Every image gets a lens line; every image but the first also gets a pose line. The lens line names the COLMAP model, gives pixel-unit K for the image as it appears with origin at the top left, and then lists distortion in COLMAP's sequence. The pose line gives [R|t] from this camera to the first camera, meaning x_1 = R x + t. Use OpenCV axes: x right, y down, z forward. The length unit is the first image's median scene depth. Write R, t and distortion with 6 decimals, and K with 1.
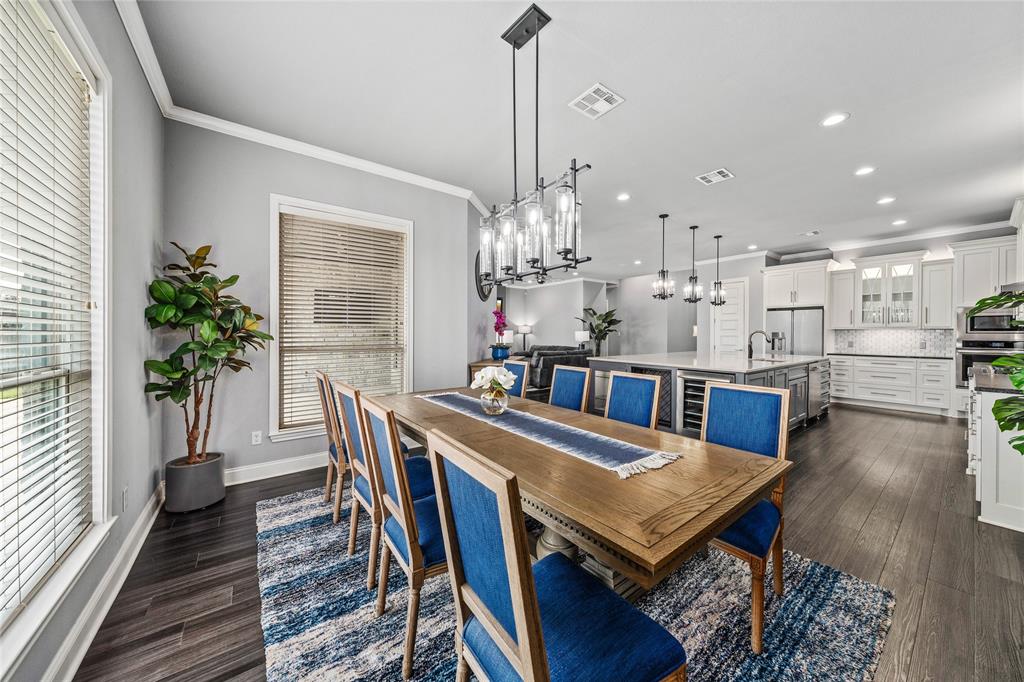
lens RADIAL K [[346.4, 0, 515.8], [0, 346.4, 336.1], [0, 0, 1]] dist [-0.002049, -0.000032]
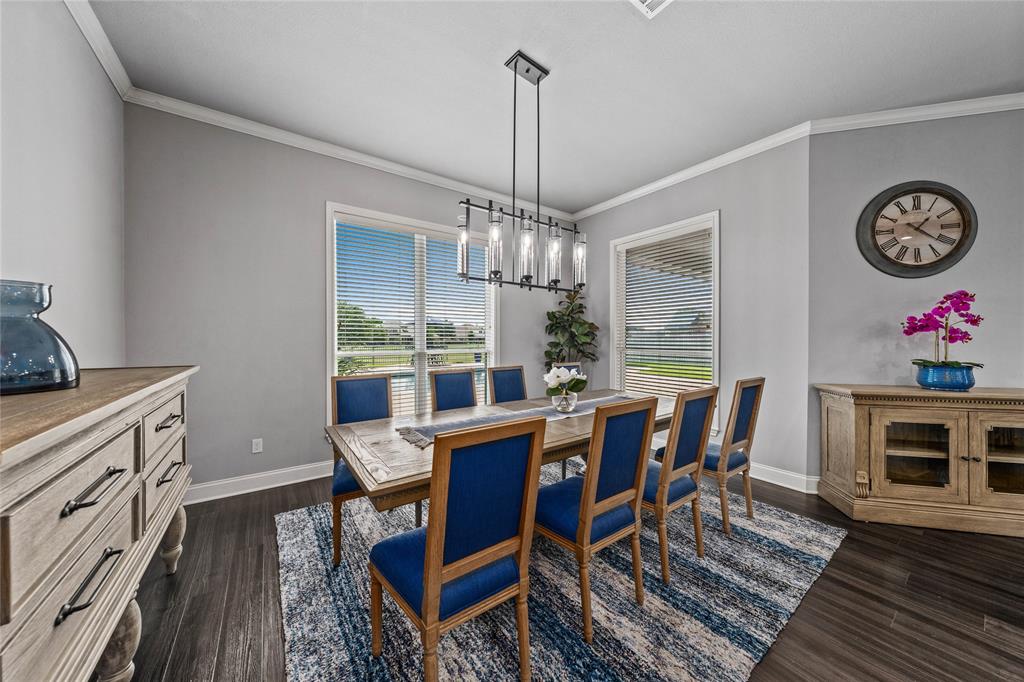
lens RADIAL K [[346.4, 0, 511.2], [0, 346.4, 340.6], [0, 0, 1]] dist [-0.002049, -0.000032]
pose [[-0.032641, 0.006072, -0.999449, 0.302560], [-0.010344, 0.999926, 0.006412, -0.000056], [0.999414, 0.010547, -0.032575, 0.254366]]
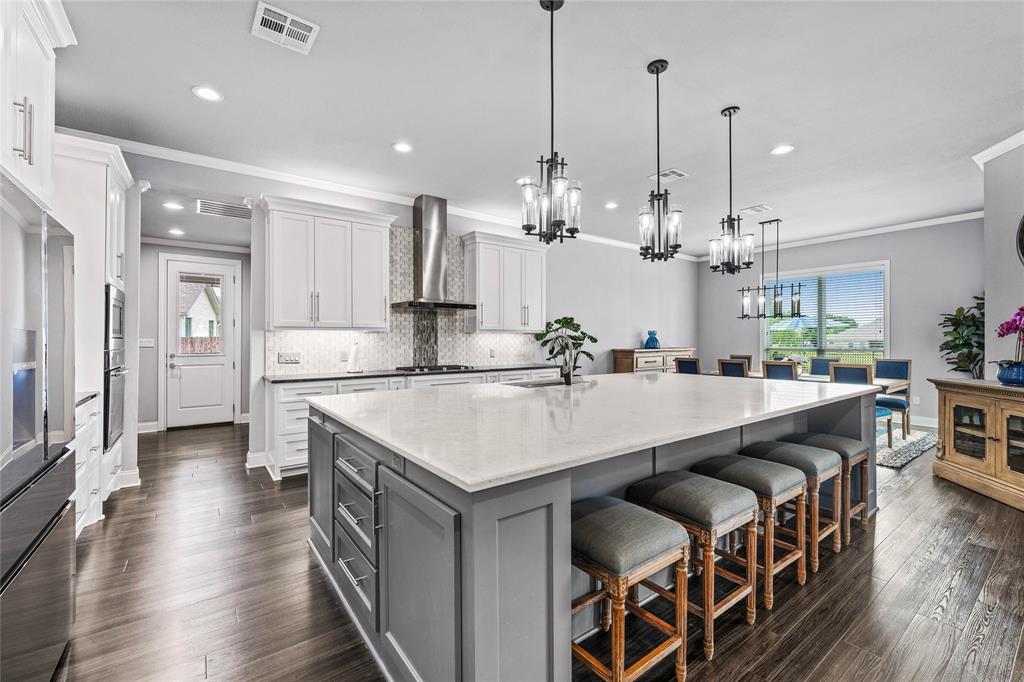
lens RADIAL K [[426.1, 0, 511.7], [0, 426.1, 340.8], [0, 0, 1]] dist [0.001140, -0.000072]
pose [[-0.999805, -0.000829, 0.019735, 0.490987], [-0.000616, 0.999942, 0.010777, -0.007652], [-0.019743, 0.010763, -0.999747, 1.097896]]
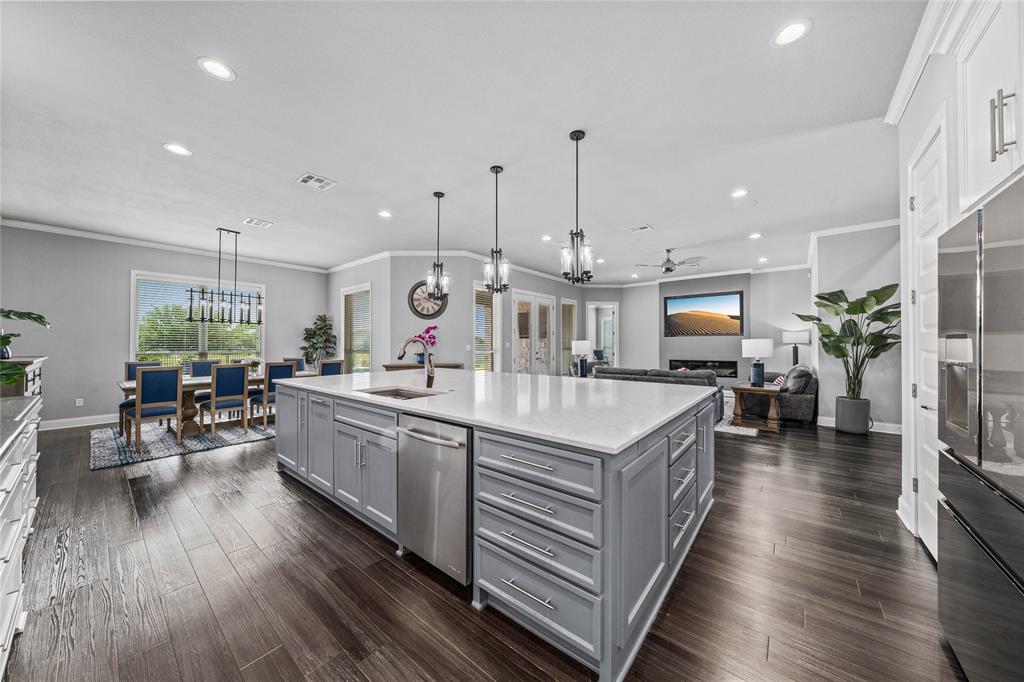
lens RADIAL K [[346.4, 0, 511.8], [0, 346.4, 340.7], [0, 0, 1]] dist [-0.002049, -0.000032]
pose [[0.235141, -0.011775, -0.971890, 0.822363], [-0.006850, 0.999882, -0.013771, -0.002291], [0.971937, 0.009896, 0.235032, 0.652265]]
